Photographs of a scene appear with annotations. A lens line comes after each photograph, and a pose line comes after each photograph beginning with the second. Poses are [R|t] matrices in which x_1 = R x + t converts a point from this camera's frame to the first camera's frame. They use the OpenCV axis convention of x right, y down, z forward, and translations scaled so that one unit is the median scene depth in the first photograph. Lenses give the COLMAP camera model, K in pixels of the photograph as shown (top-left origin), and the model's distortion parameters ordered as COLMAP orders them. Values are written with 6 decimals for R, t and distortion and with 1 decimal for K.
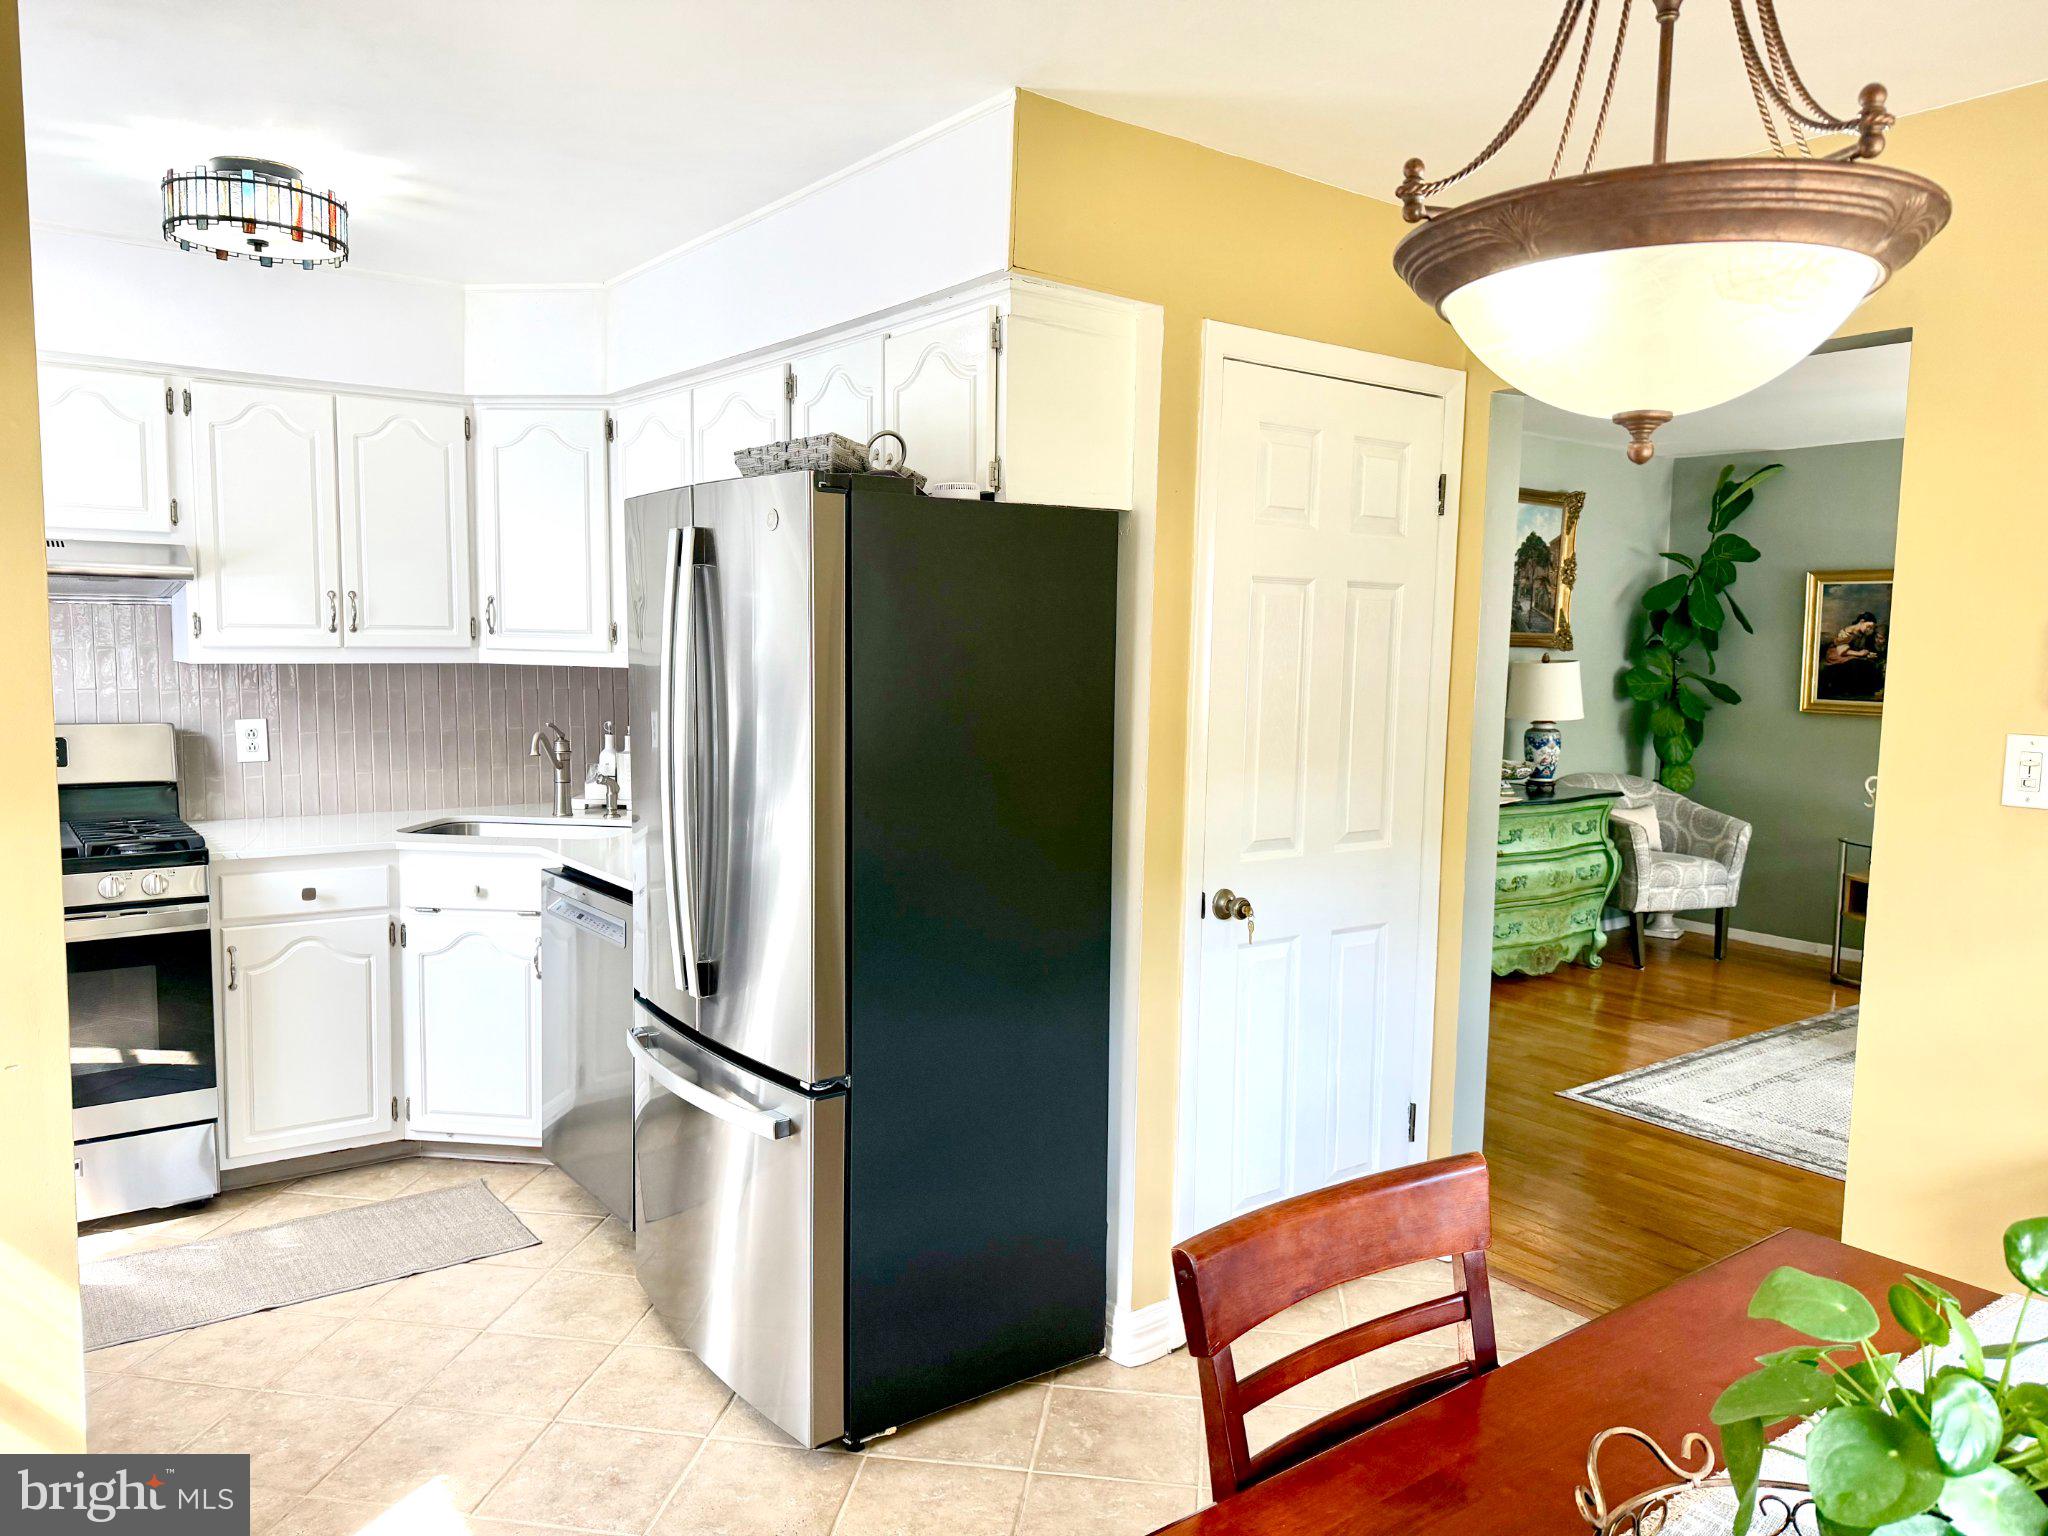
lens RADIAL K [[1419.6, 0, 1059.2], [0, 1419.6, 770.2], [0, 0, 1]] dist [0.132228, -0.204504]
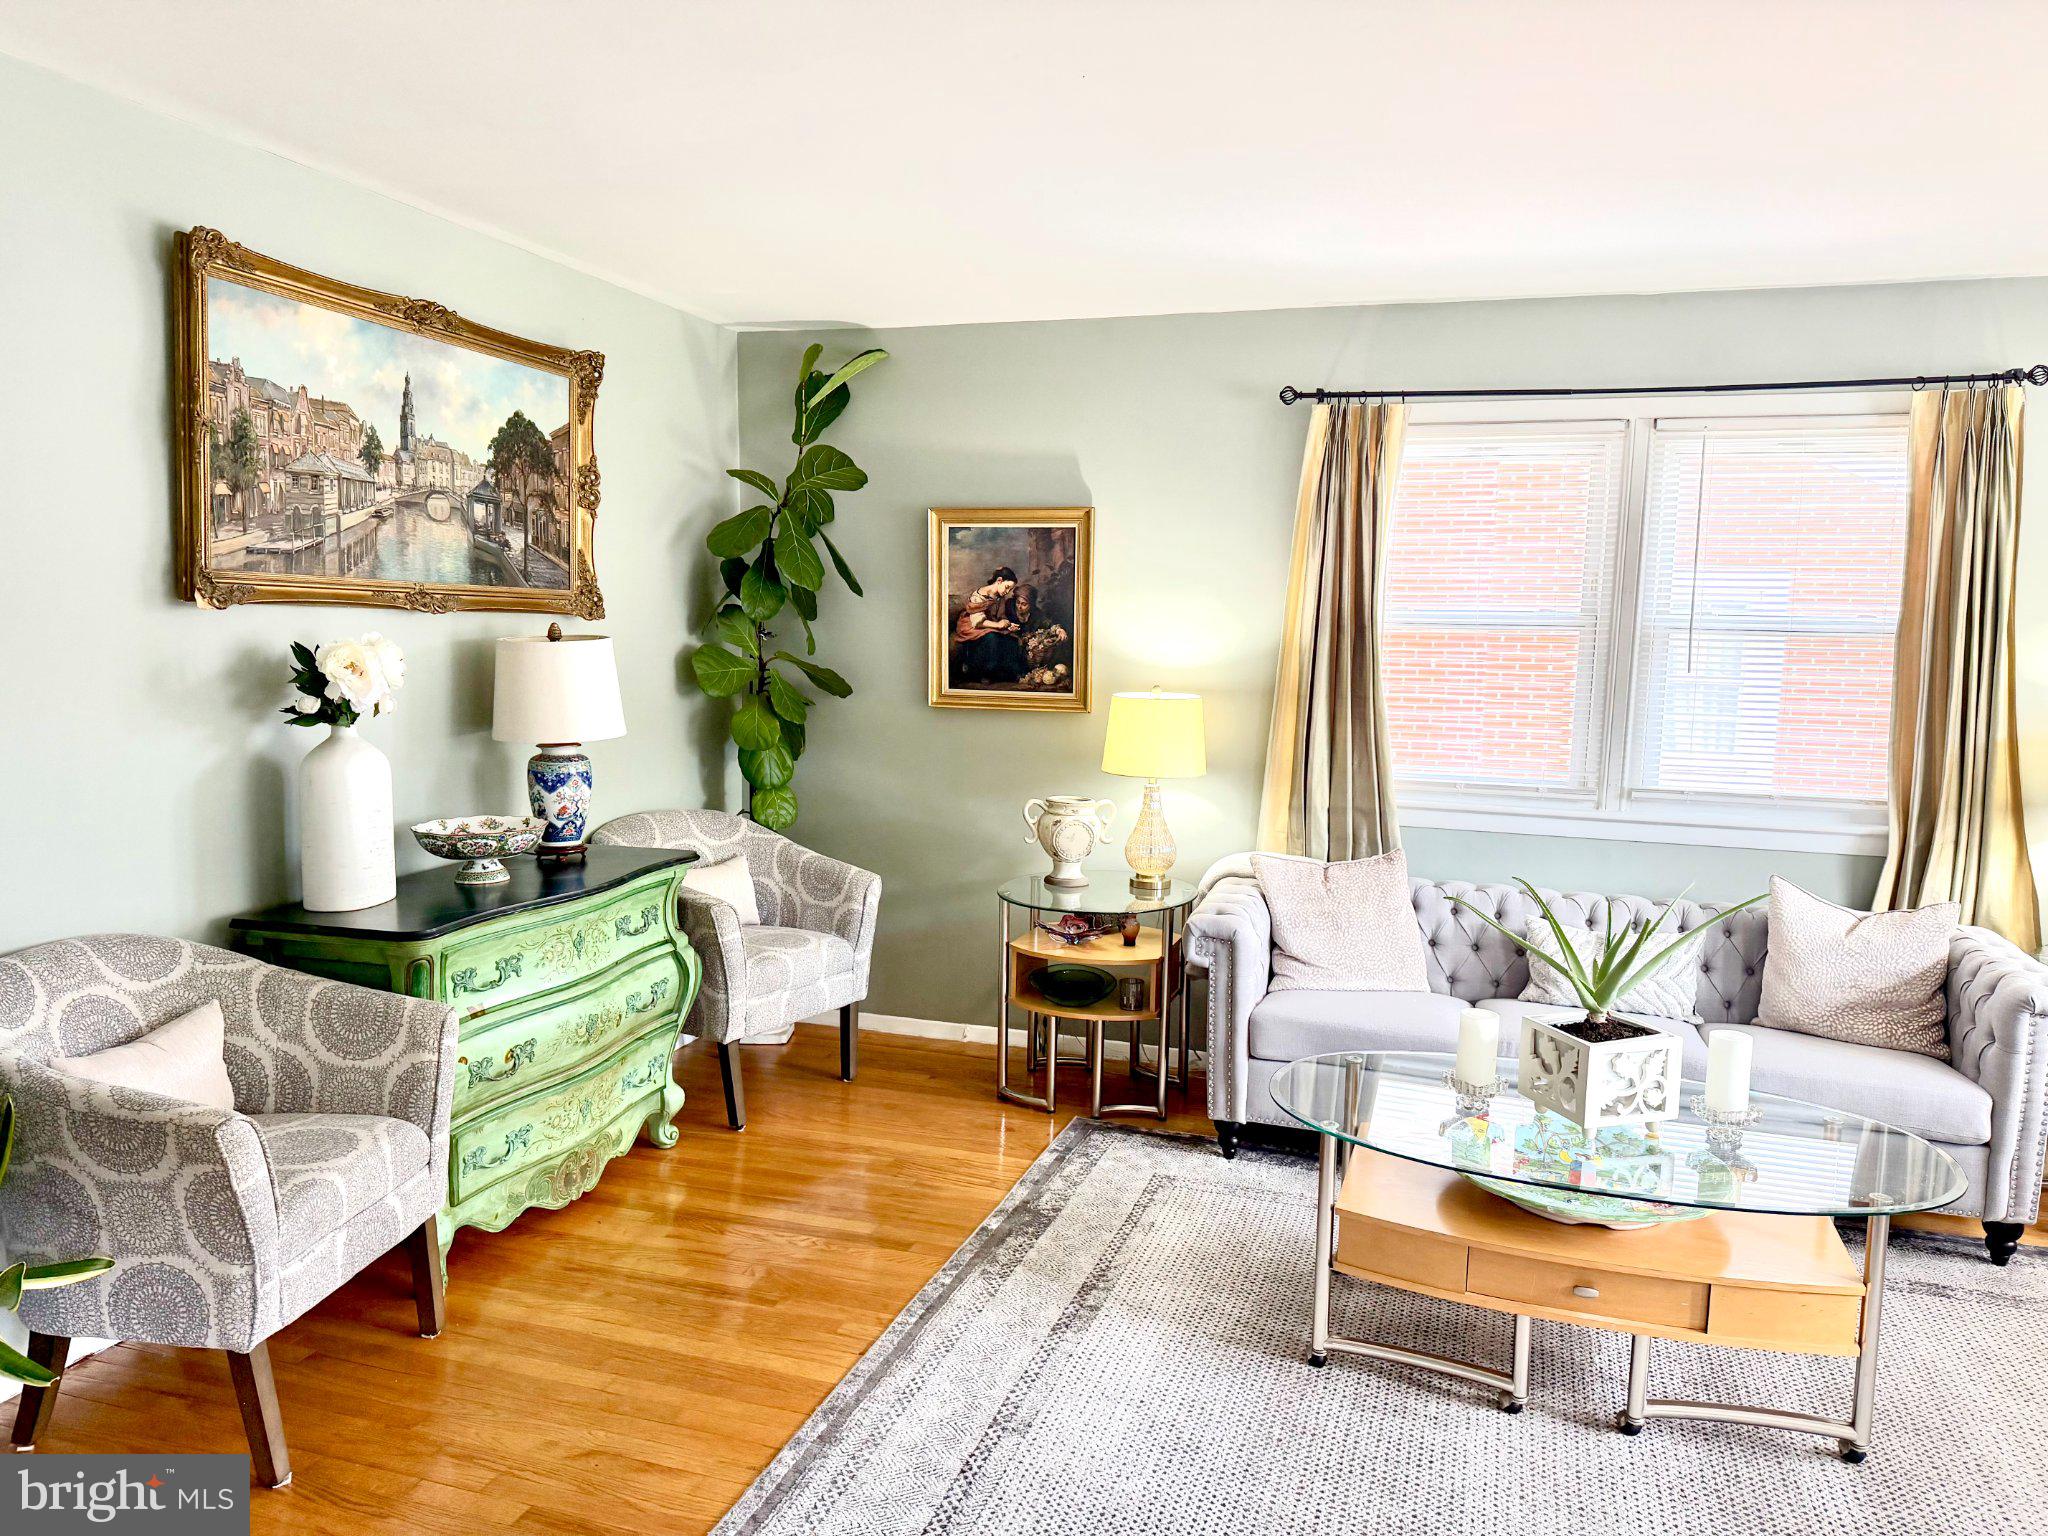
lens RADIAL K [[1419.6, 0, 1059.2], [0, 1419.6, 770.2], [0, 0, 1]] dist [0.132228, -0.204504]
pose [[0.815131, -0.063019, 0.575838, 0.168834], [0.049783, 0.998008, 0.038750, -0.035200], [-0.577133, -0.002919, 0.816645, 0.416157]]
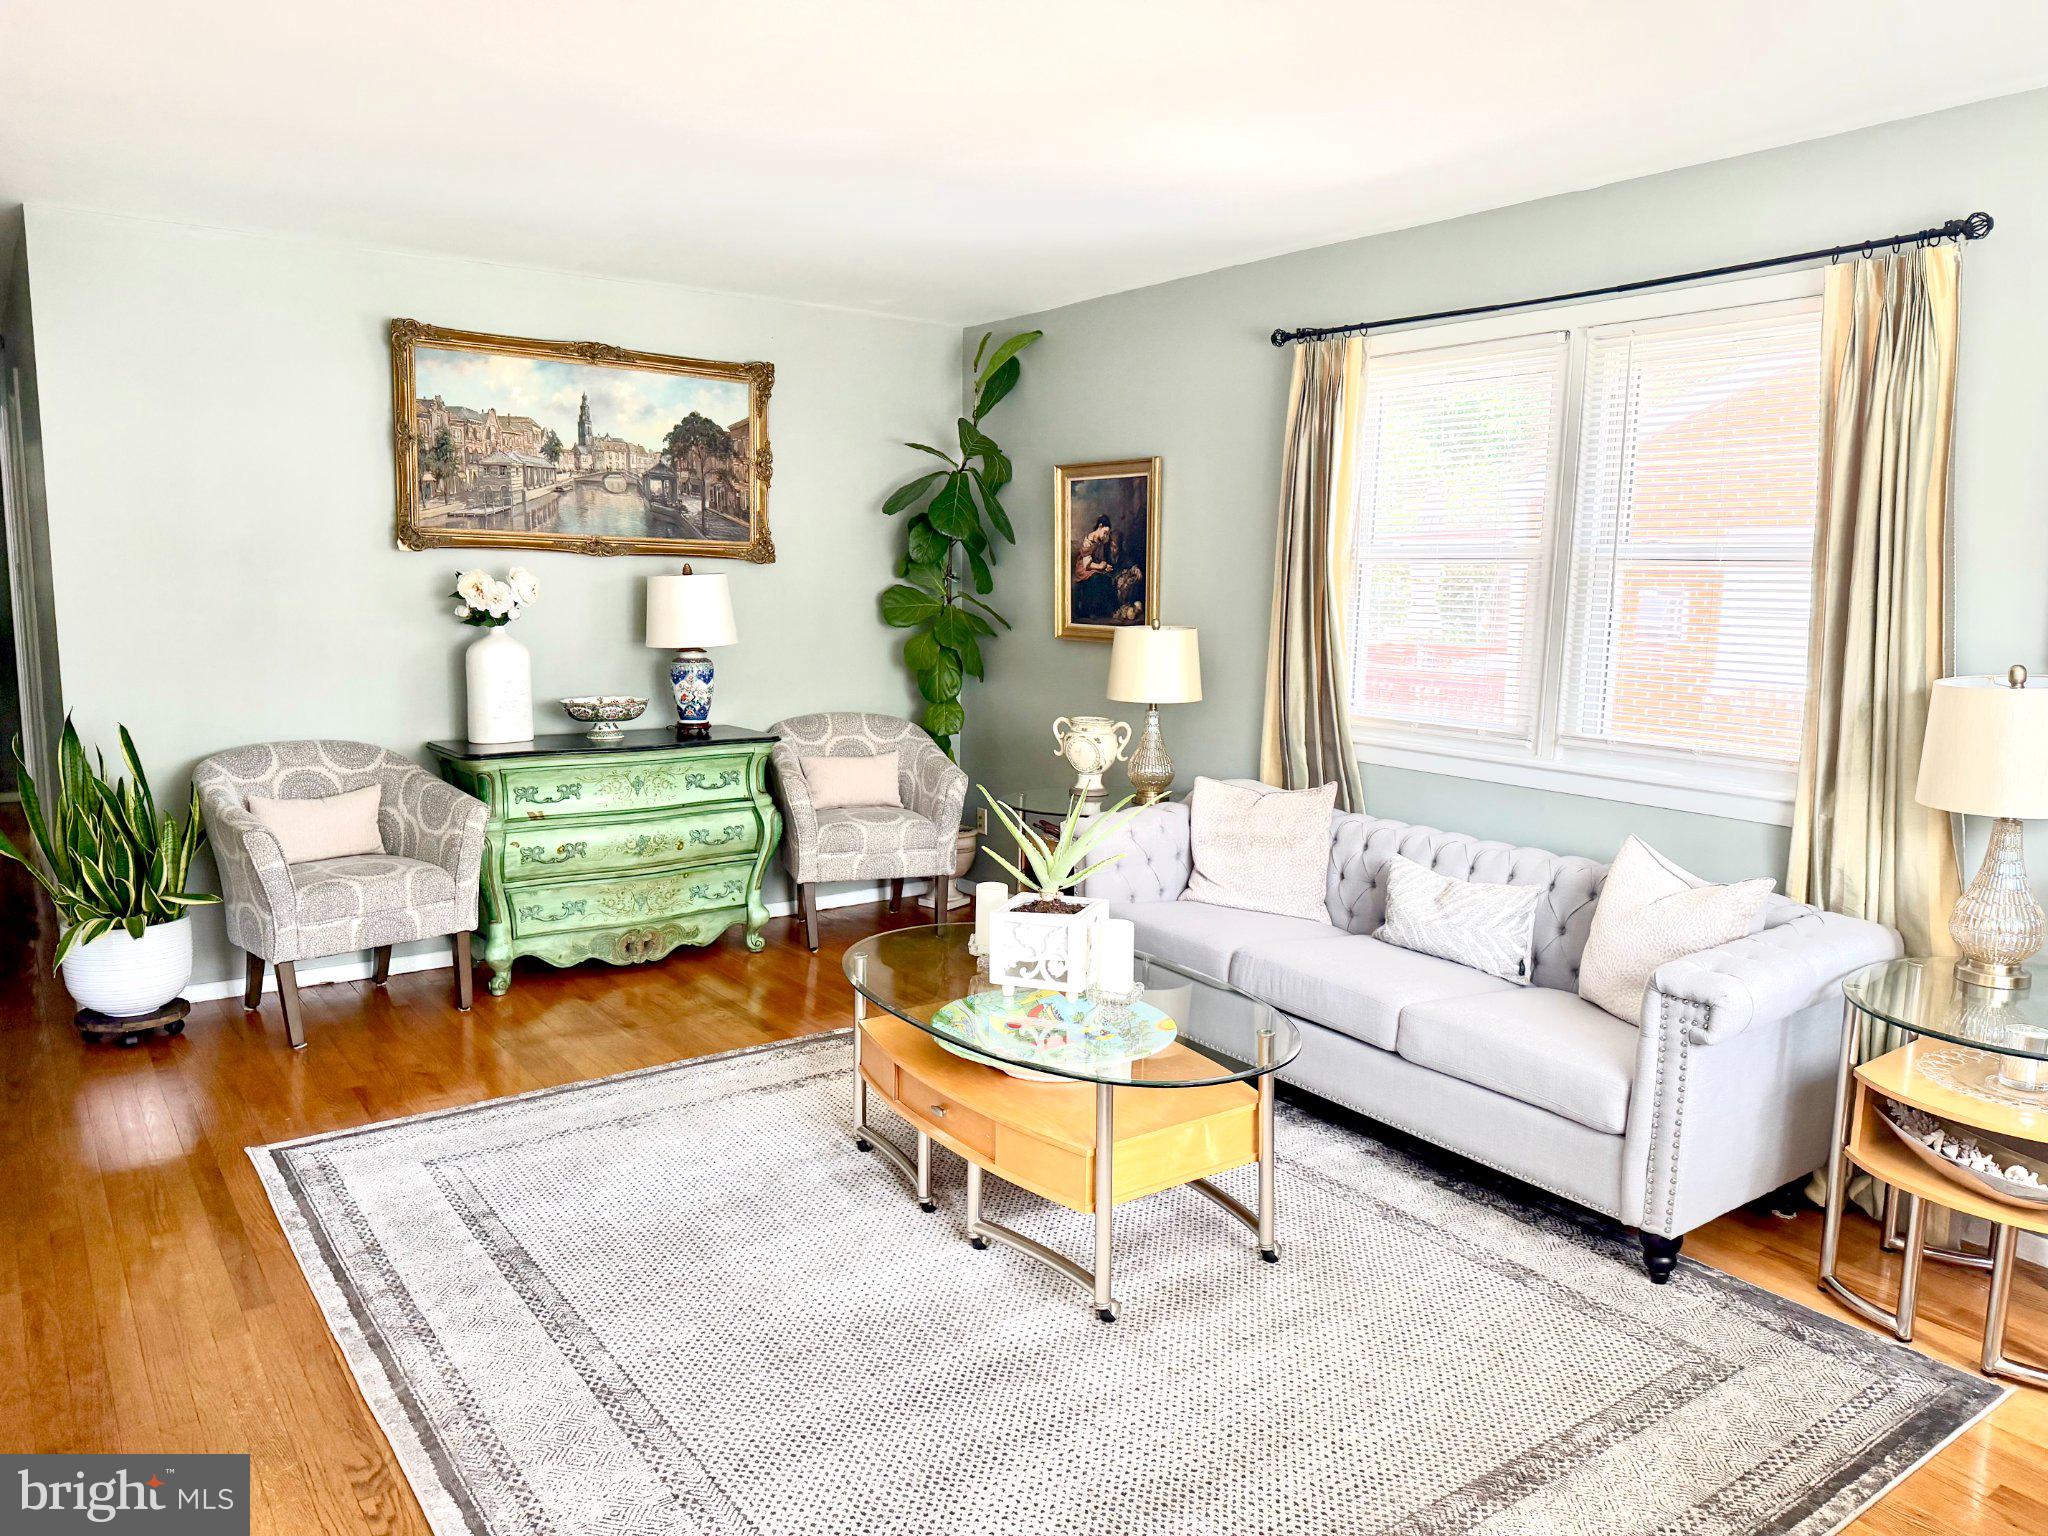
lens RADIAL K [[1410.3, 0, 1024.0], [0, 1410.3, 768.0], [0, 0, 1]] dist [0.139023, -0.243814]
pose [[0.999918, -0.001012, -0.012788, 0.537761], [0.001552, 0.999103, 0.042315, -0.000484], [0.012734, -0.042331, 0.999022, 0.203039]]
